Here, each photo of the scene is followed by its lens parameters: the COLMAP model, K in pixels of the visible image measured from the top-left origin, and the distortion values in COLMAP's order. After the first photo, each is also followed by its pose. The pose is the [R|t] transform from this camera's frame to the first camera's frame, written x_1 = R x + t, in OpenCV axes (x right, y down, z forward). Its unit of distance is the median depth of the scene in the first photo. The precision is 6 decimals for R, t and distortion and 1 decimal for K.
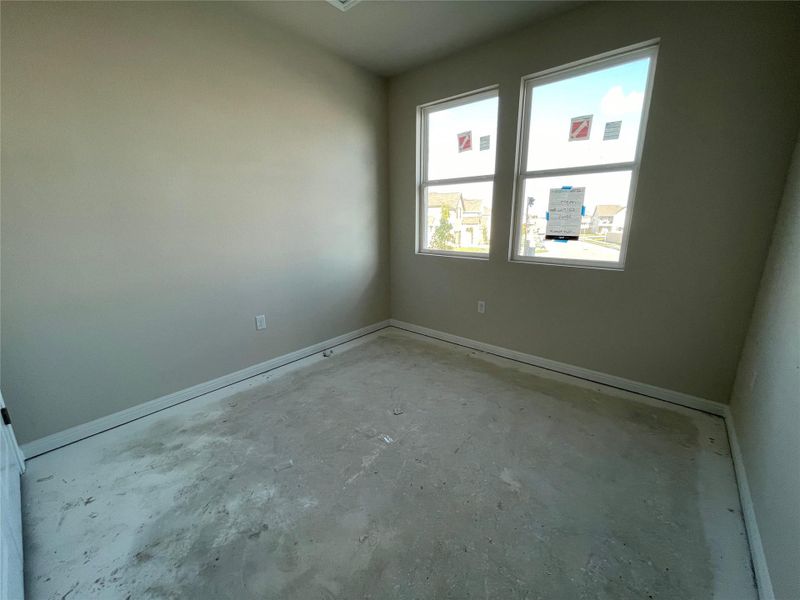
lens RADIAL K [[328.3, 0, 398.3], [0, 328.3, 297.8], [0, 0, 1]] dist [0.000612, 0.000238]
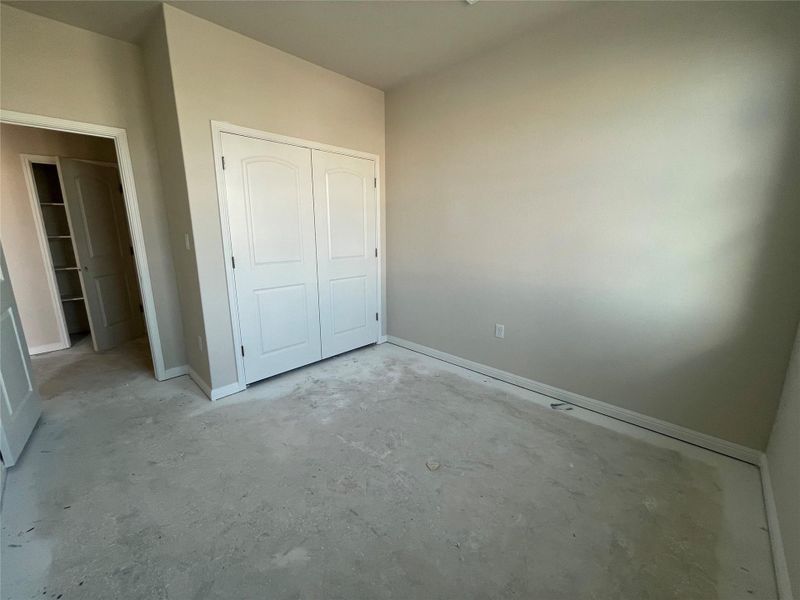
lens RADIAL K [[328.3, 0, 398.3], [0, 328.3, 297.8], [0, 0, 1]] dist [0.000612, 0.000238]
pose [[-0.055868, 0.213803, -0.975278, 0.680694], [-0.236687, 0.946124, 0.220970, -0.205595], [0.969978, 0.243181, -0.002253, 0.766431]]
